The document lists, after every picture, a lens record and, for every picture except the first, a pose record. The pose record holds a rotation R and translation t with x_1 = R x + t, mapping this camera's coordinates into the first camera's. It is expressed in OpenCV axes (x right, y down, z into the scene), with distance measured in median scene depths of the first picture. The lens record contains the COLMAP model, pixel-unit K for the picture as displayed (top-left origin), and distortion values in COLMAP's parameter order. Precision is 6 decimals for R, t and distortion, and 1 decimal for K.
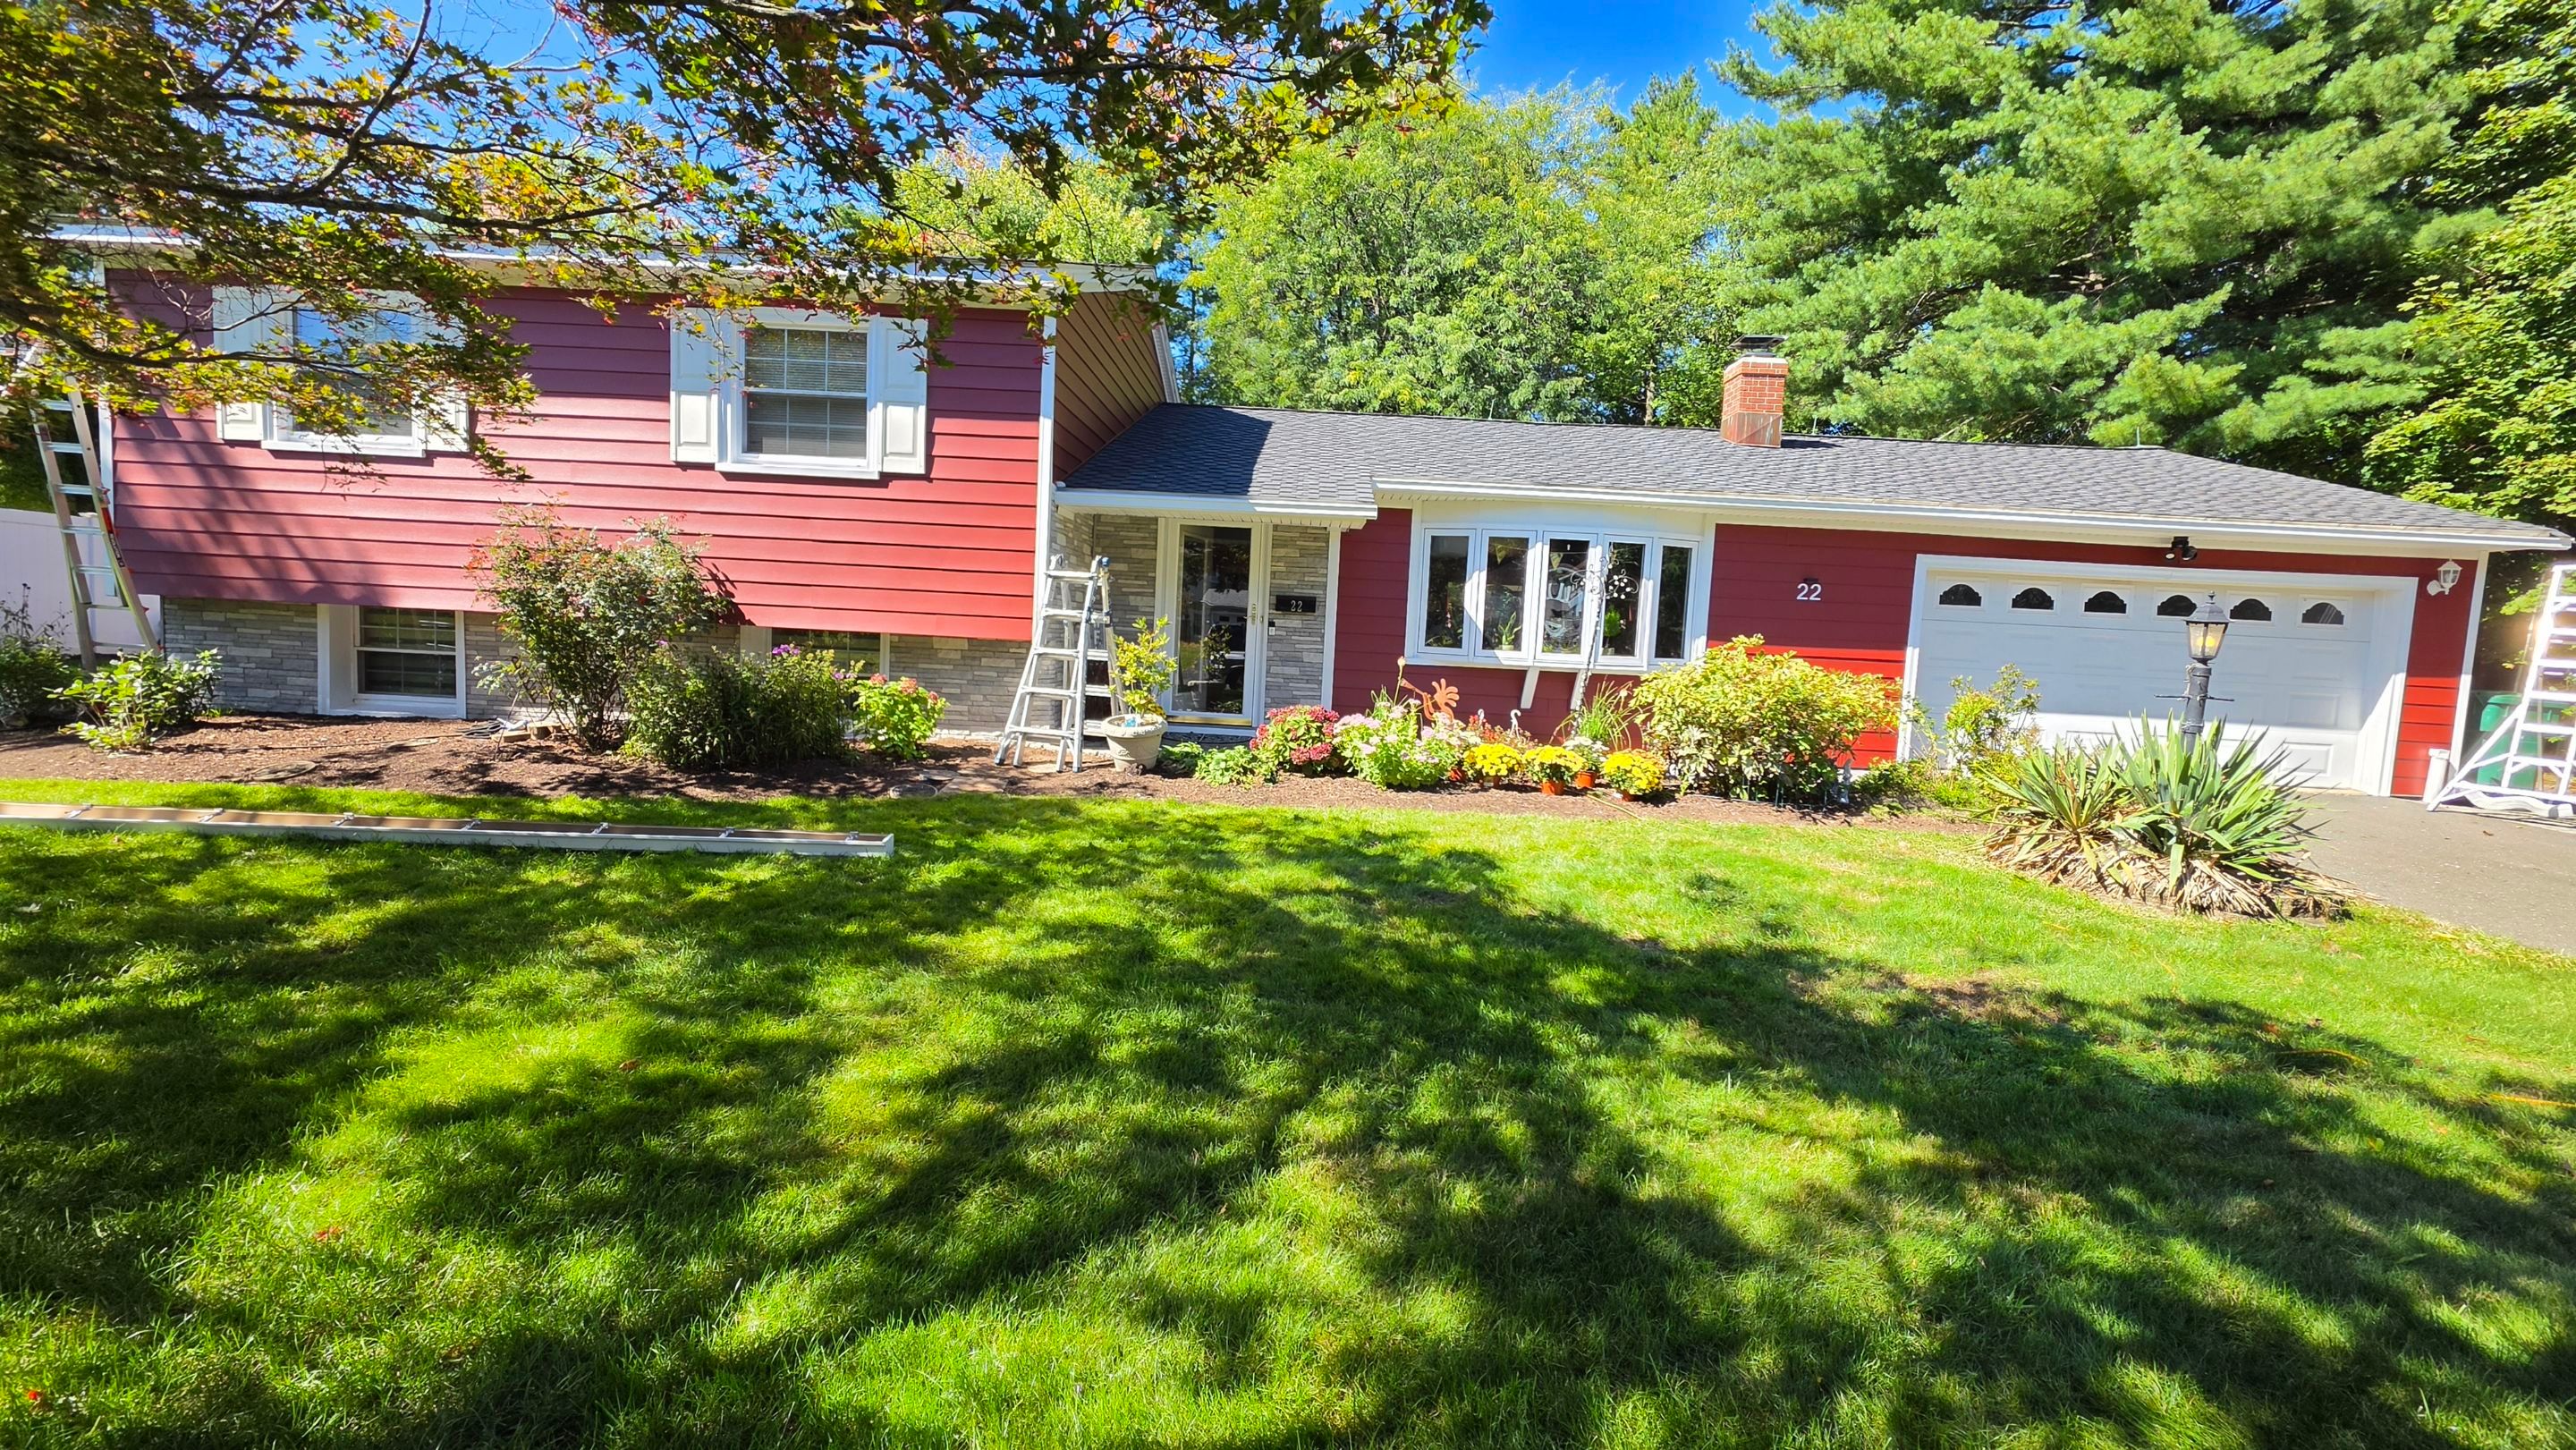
lens RADIAL K [[1026.8, 0, 1288.0], [0, 1026.8, 725.0], [0, 0, 1]] dist [0.002148, -0.000257]
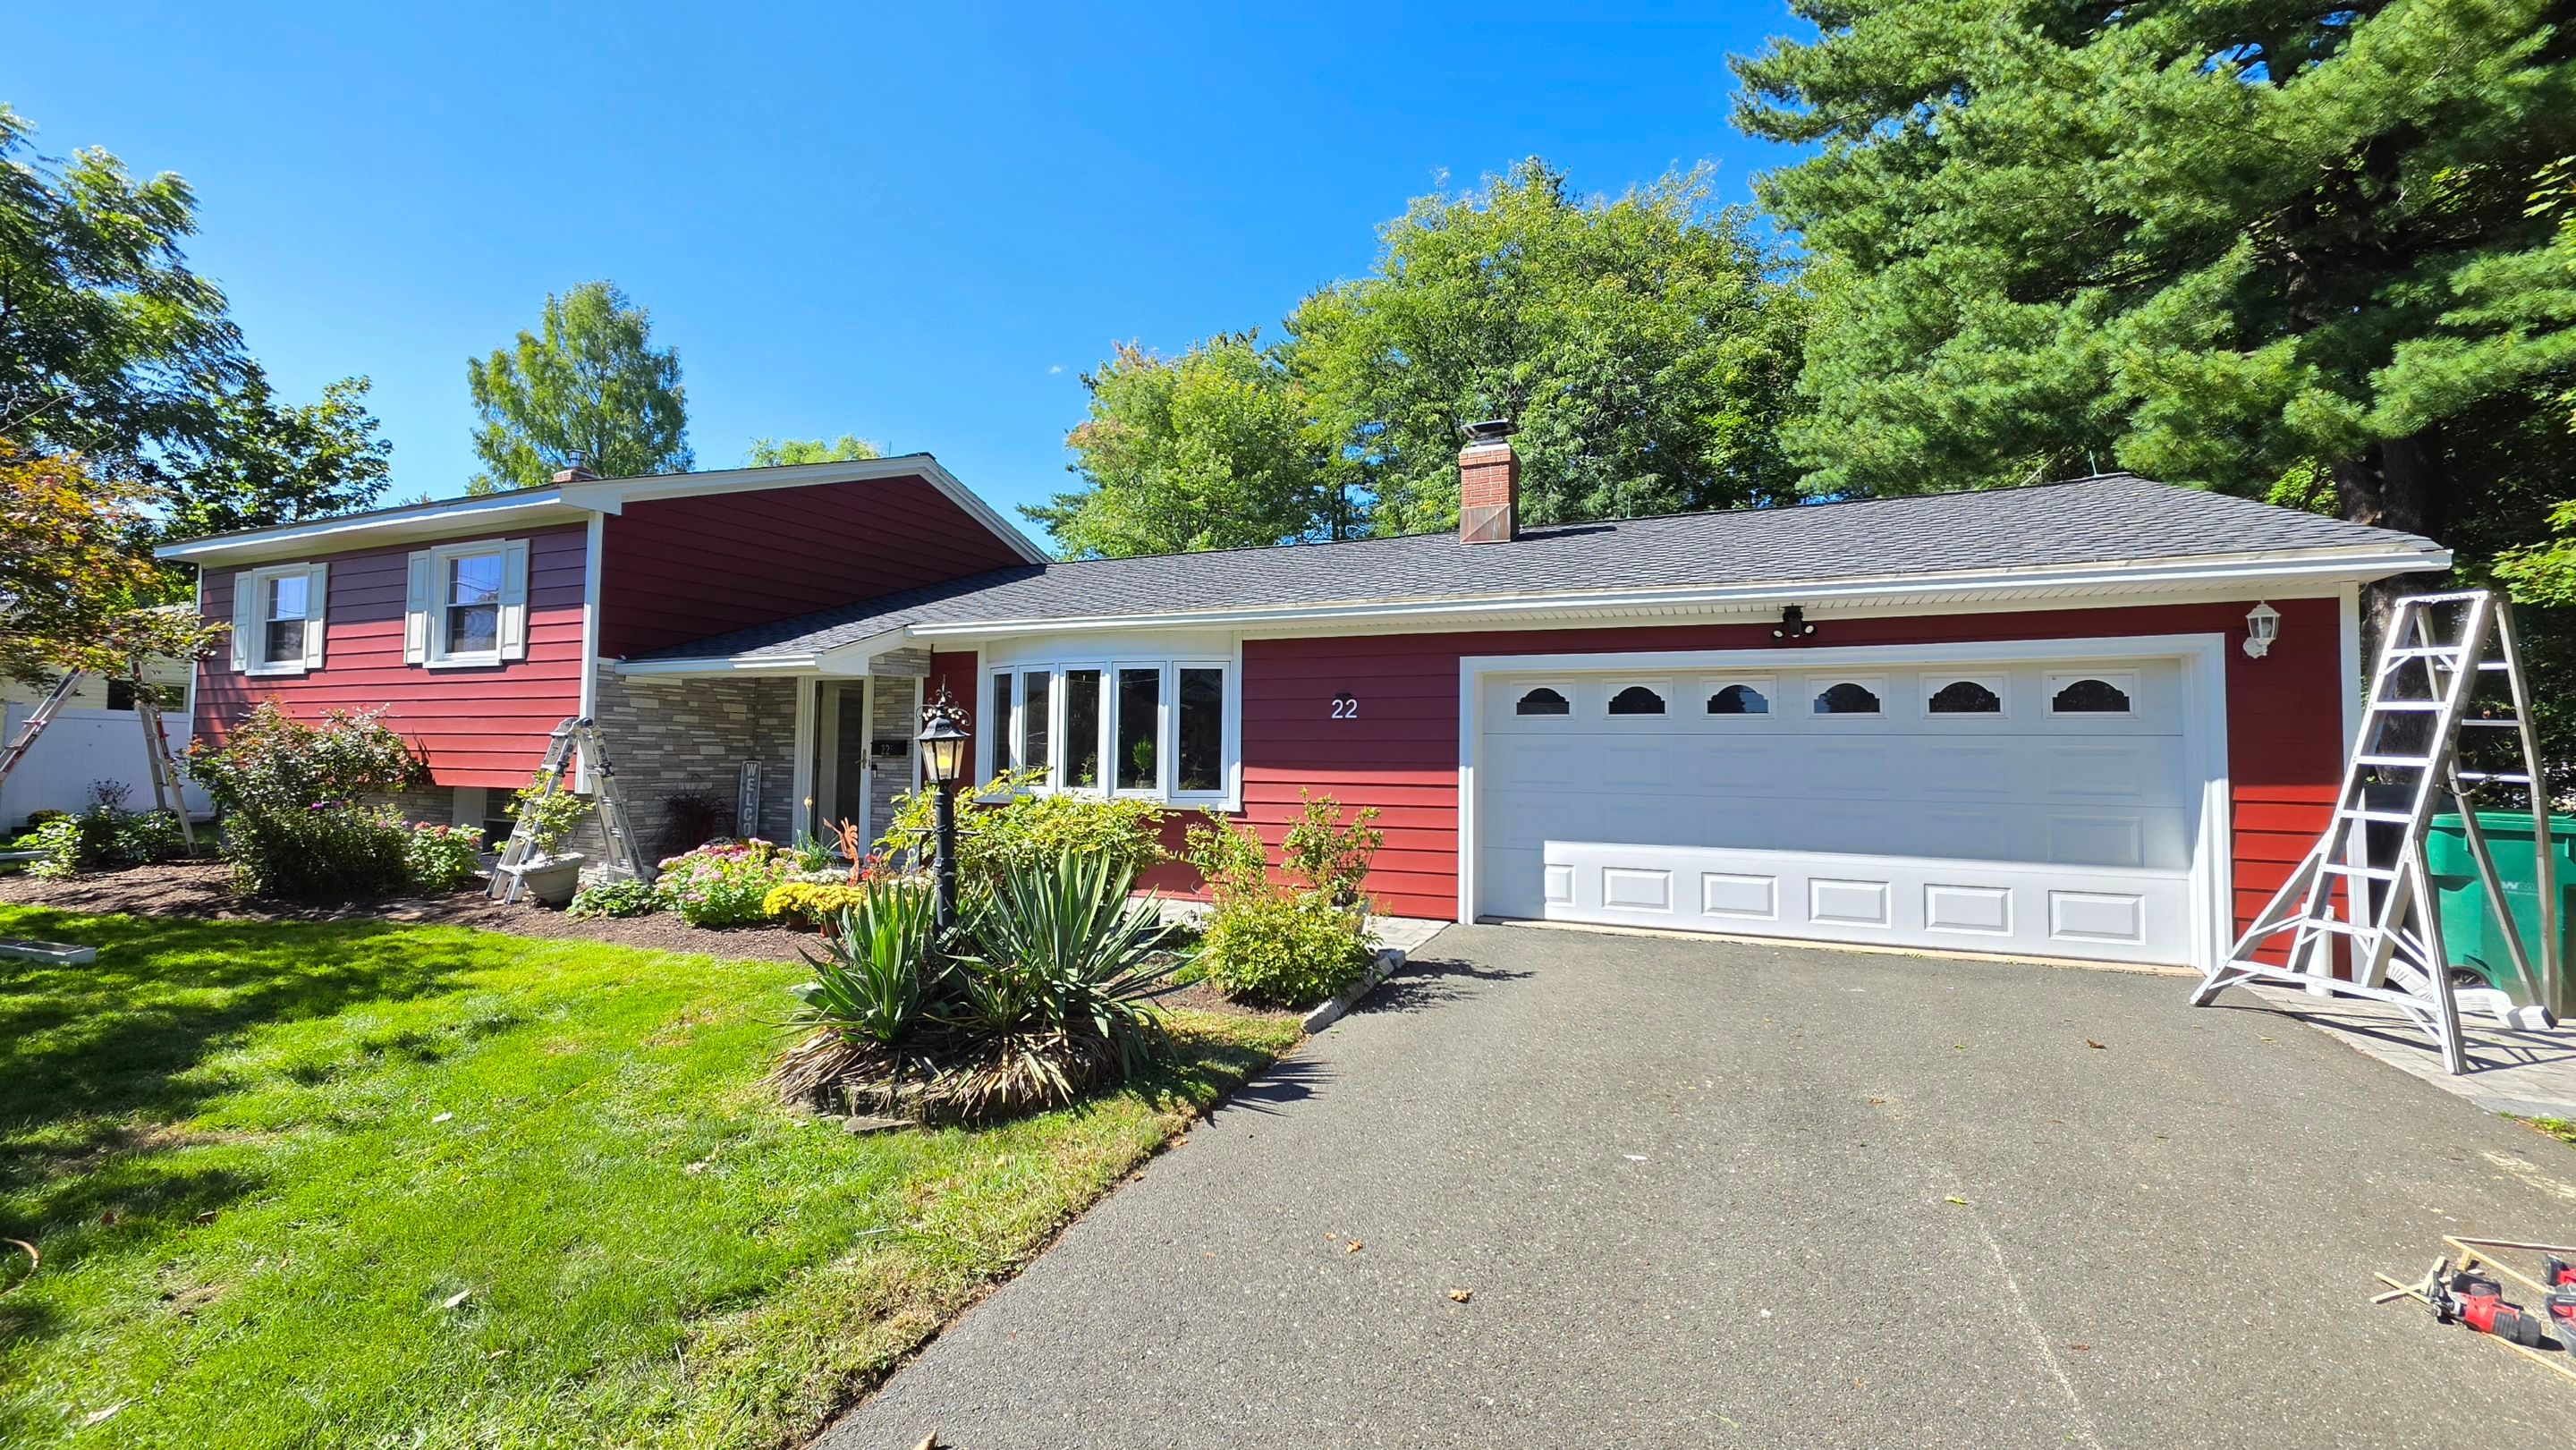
lens RADIAL K [[1026.8, 0, 1288.0], [0, 1026.8, 725.0], [0, 0, 1]] dist [0.002148, -0.000257]
pose [[0.925016, -0.051475, -0.376426, 0.793500], [0.002208, 0.991491, -0.130158, -0.003635], [0.379923, 0.119567, 0.917258, 0.193077]]
